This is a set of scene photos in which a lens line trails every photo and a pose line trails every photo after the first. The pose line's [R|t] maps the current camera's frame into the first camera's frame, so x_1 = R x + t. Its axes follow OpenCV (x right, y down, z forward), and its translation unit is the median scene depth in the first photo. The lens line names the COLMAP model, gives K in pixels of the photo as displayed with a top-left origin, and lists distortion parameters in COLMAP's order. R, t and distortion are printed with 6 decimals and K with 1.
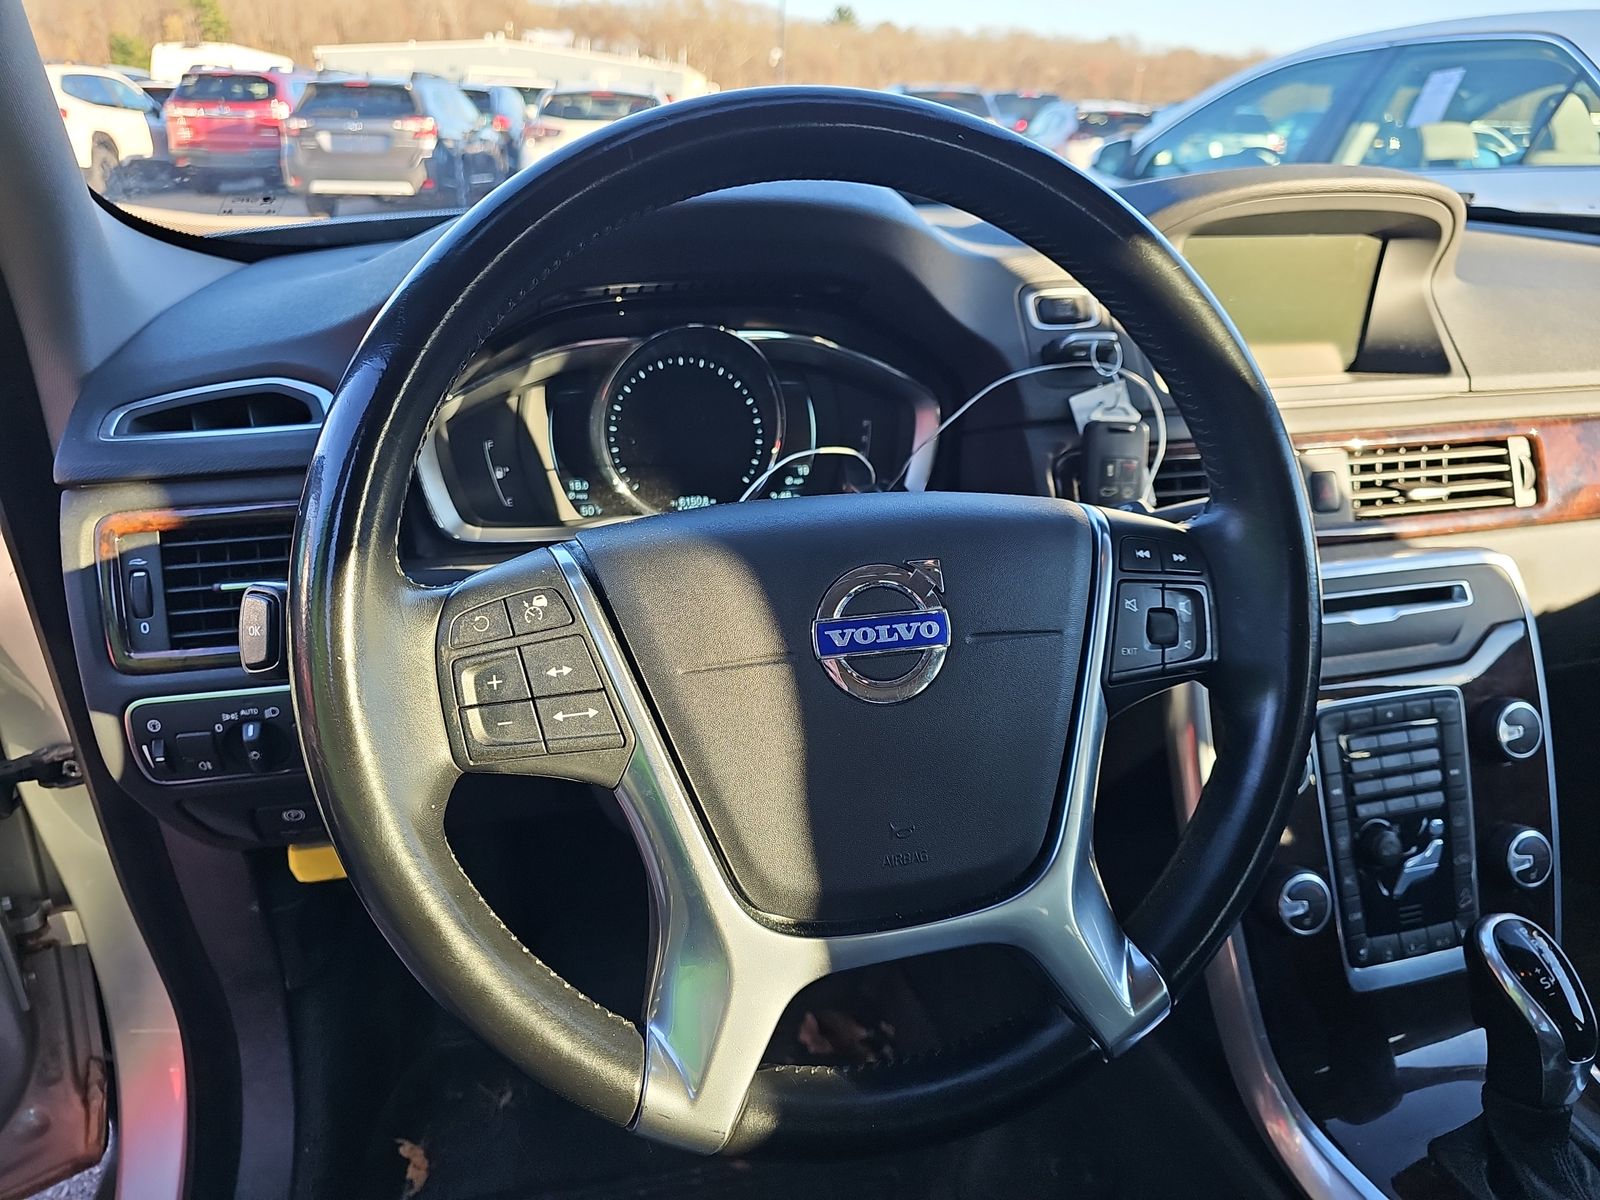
lens RADIAL K [[1103.5, 0, 798.8], [0, 1103.5, 617.1], [0, 0, 1]] dist [-0.003364, -0.006599]
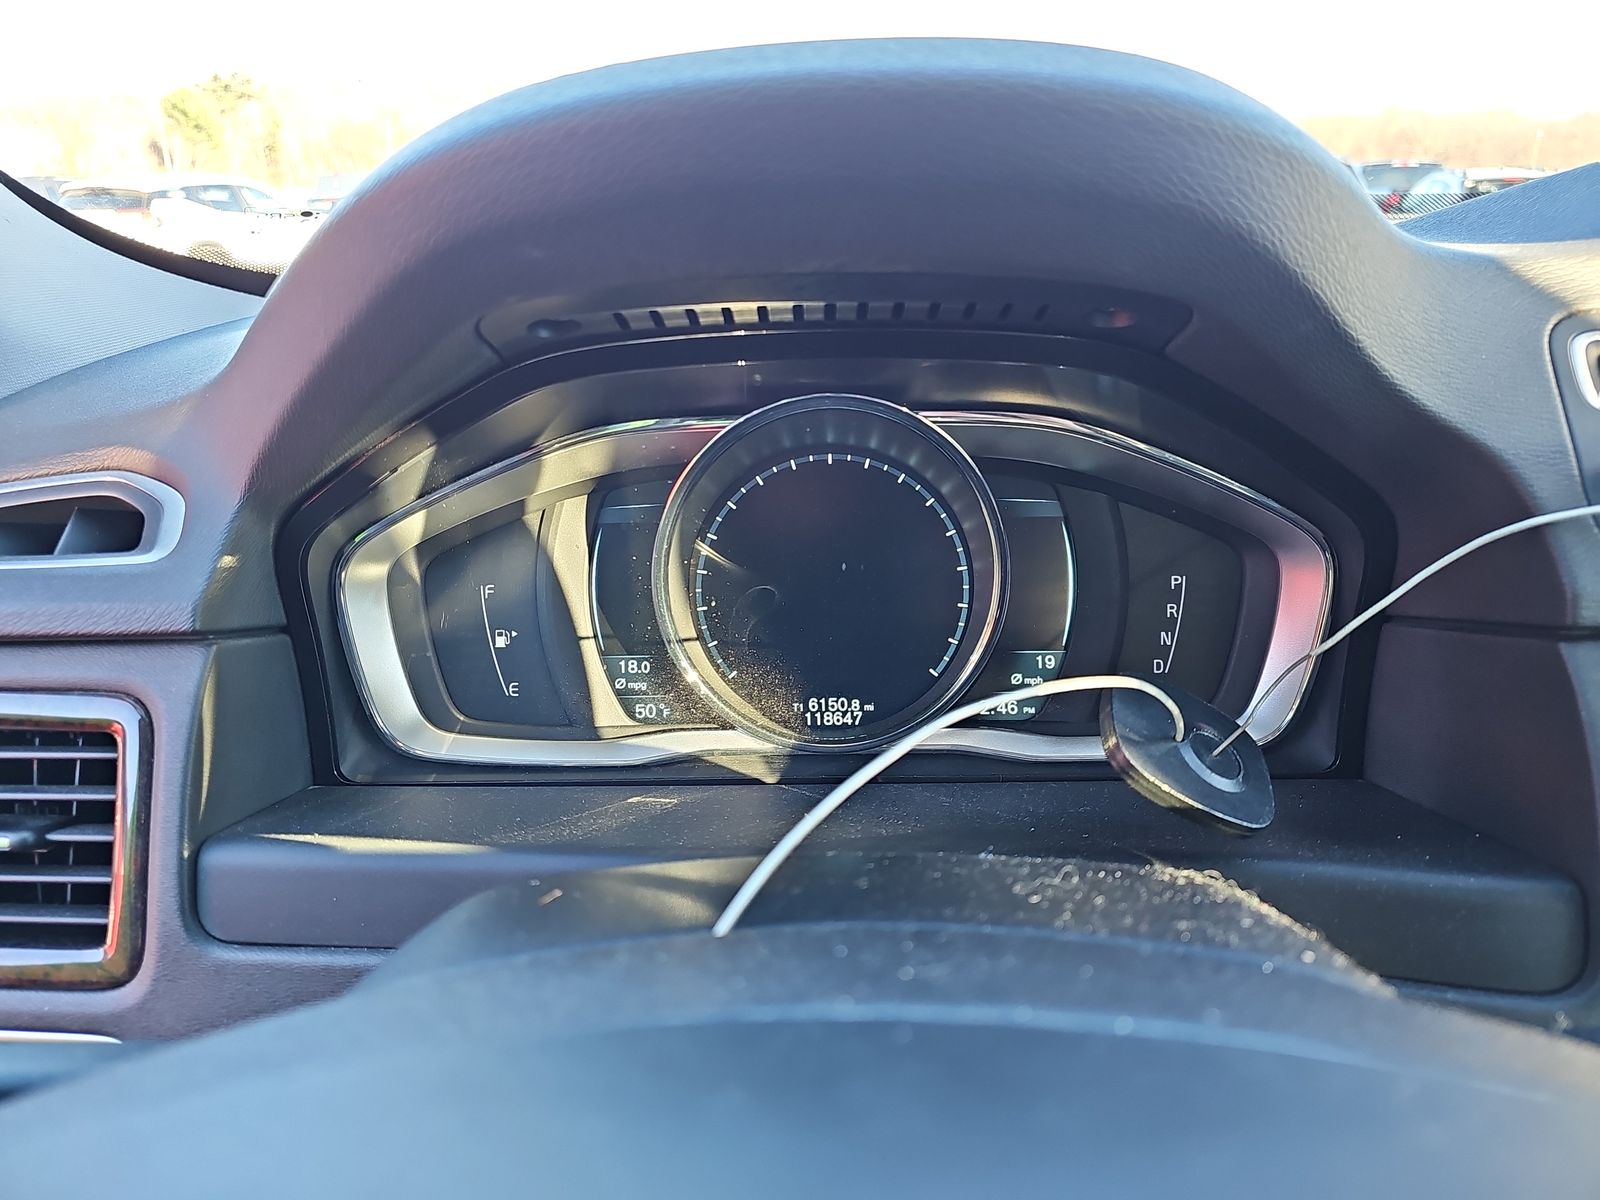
lens RADIAL K [[1065.3, 0, 815.6], [0, 1065.3, 582.3], [0, 0, 1]] dist [0.045916, -0.040055]
pose [[0.959756, 0.062982, -0.273683, 0.042352], [-0.087417, 0.993112, -0.078012, -0.130995], [0.266885, 0.098797, 0.958651, 0.498315]]
